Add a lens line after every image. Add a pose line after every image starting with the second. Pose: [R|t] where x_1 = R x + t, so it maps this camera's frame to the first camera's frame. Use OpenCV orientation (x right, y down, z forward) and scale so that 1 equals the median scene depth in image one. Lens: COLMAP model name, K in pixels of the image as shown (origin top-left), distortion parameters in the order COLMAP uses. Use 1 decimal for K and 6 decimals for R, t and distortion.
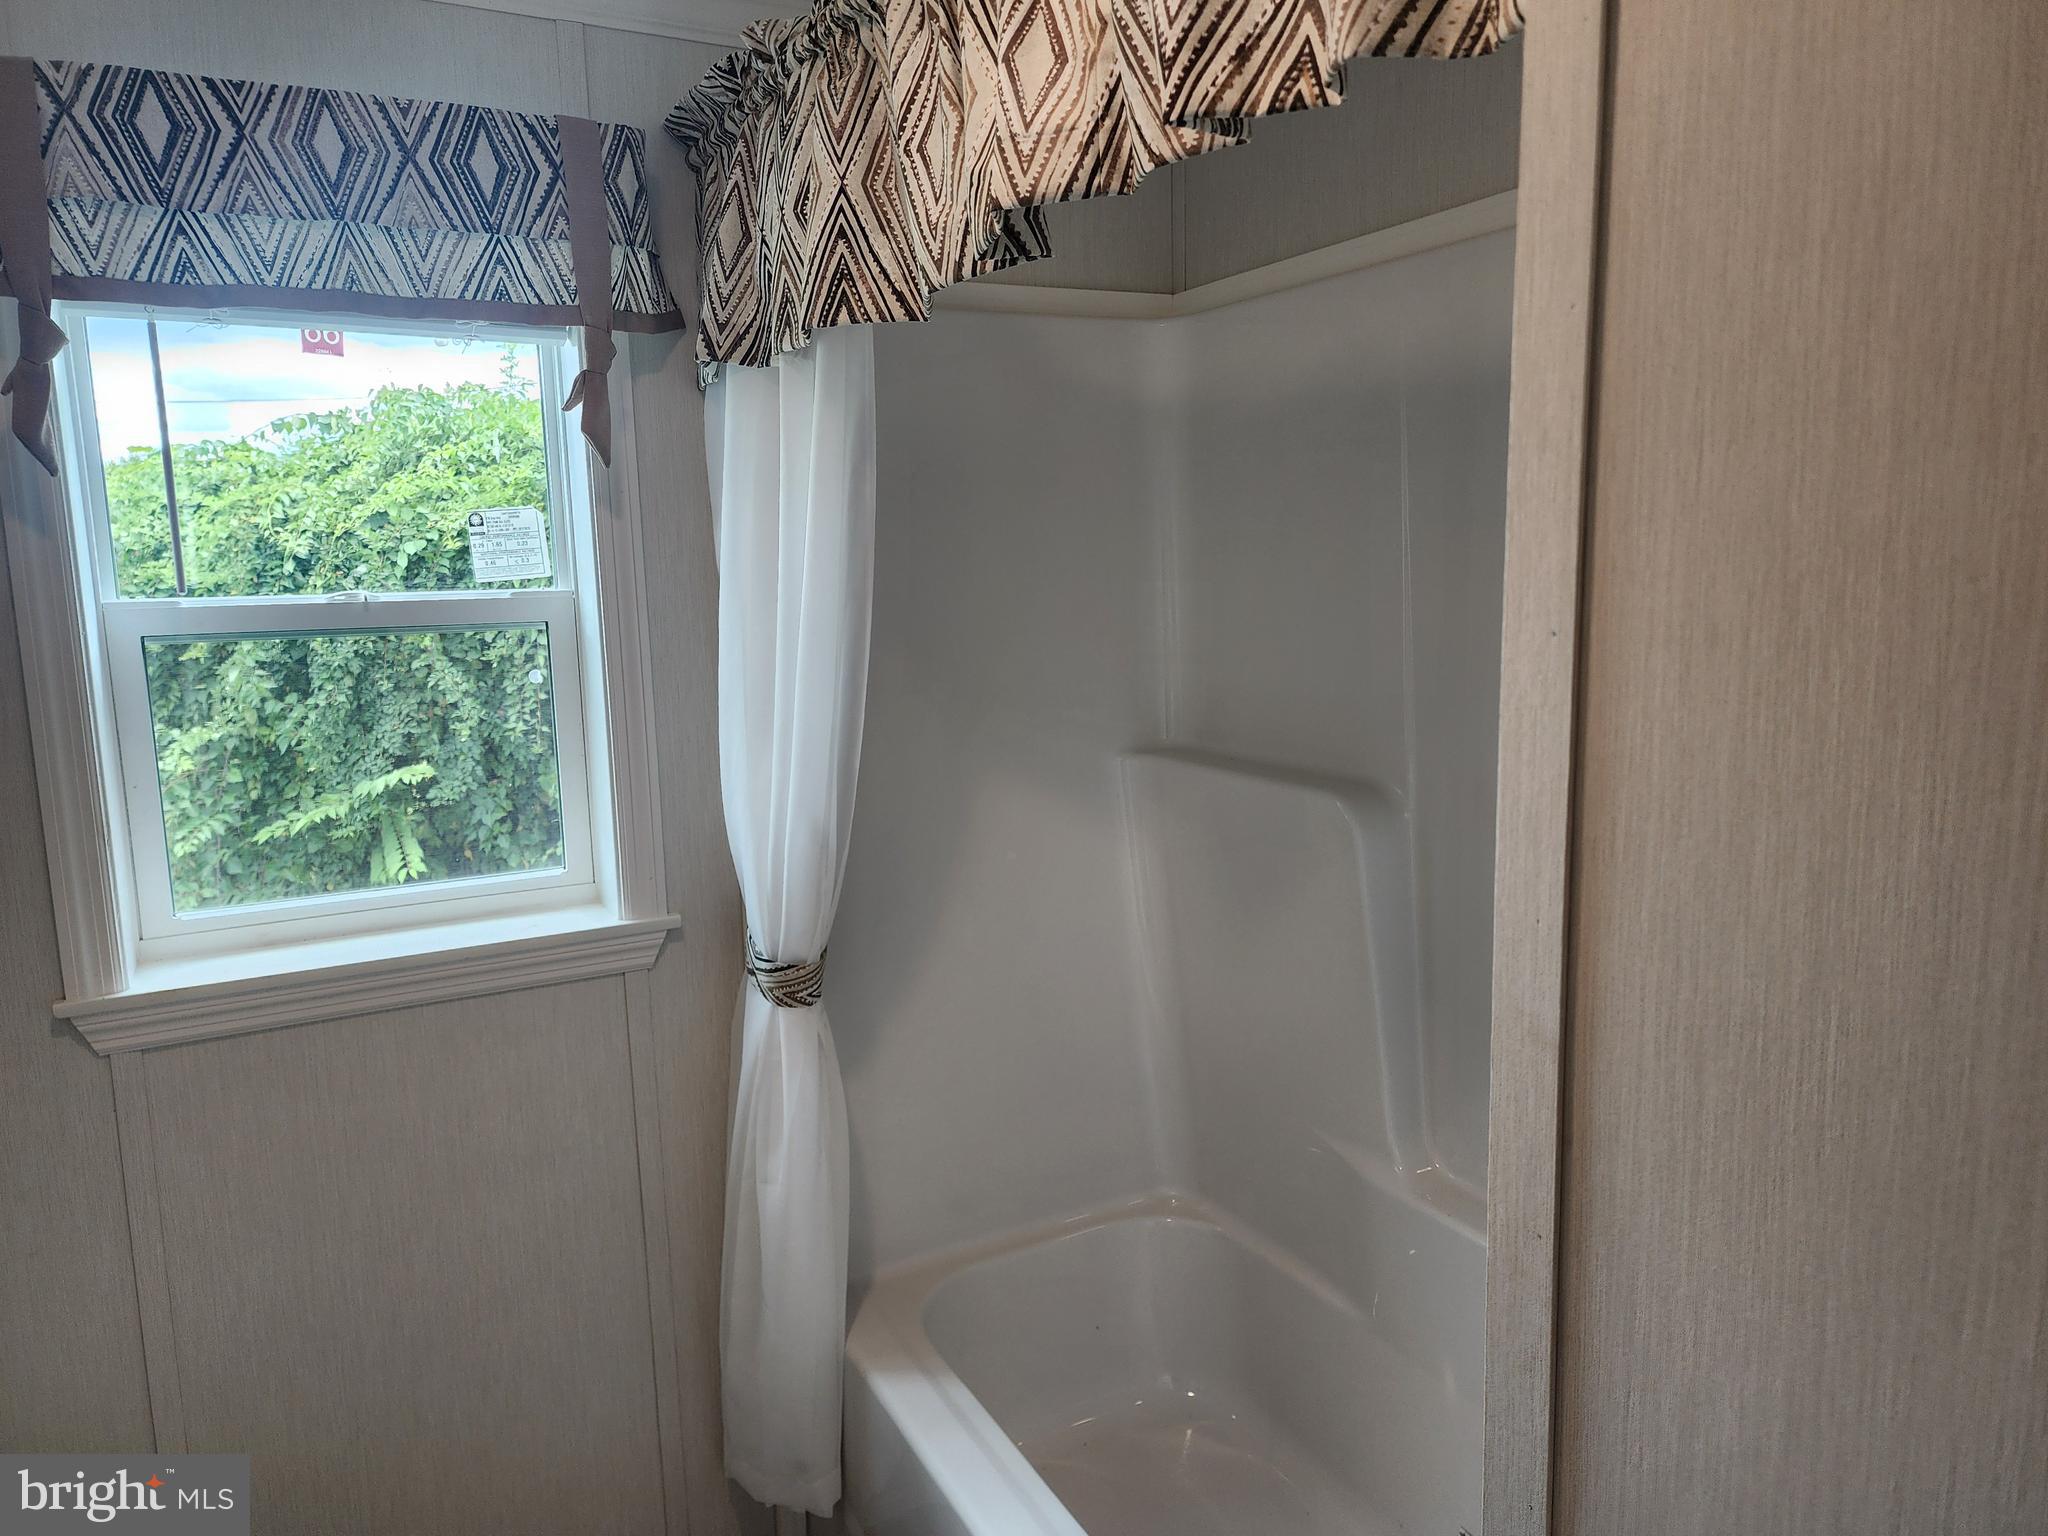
lens RADIAL K [[1383.1, 0, 1035.5], [0, 1383.1, 754.6], [0, 0, 1]] dist [0.081039, -0.073378]
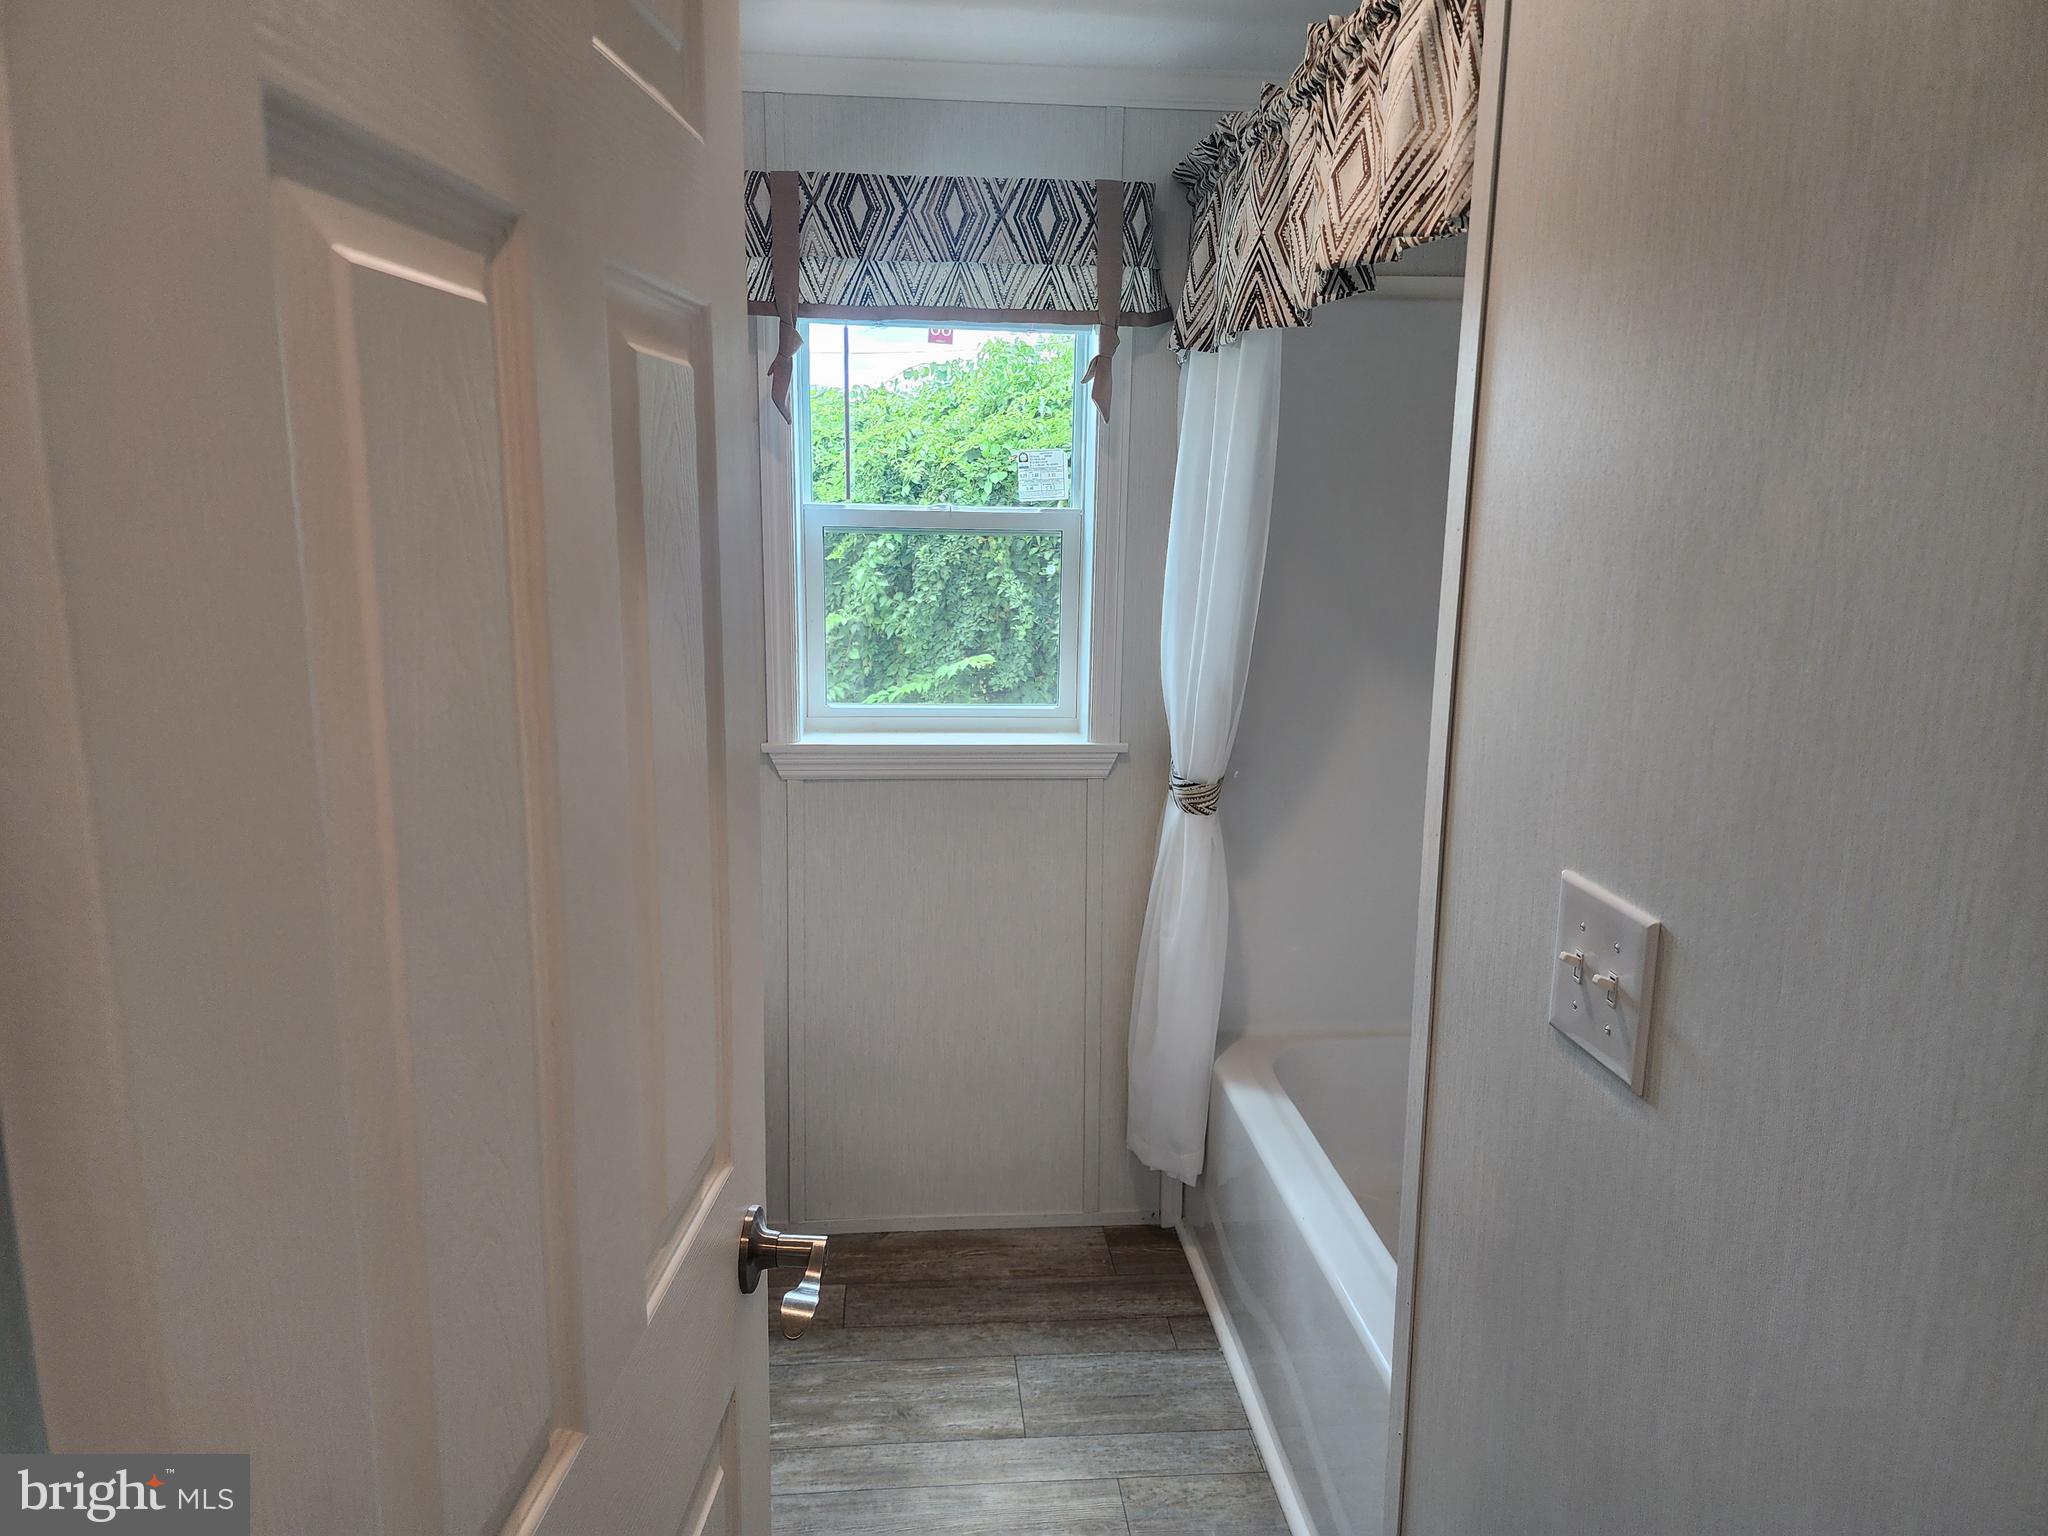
lens RADIAL K [[1383.1, 0, 1035.5], [0, 1383.1, 754.6], [0, 0, 1]] dist [0.081039, -0.073378]
pose [[0.923367, 0.108197, -0.368356, 0.202123], [-0.092830, 0.993918, 0.059242, 0.059954], [0.372525, -0.020508, 0.927795, -0.386057]]
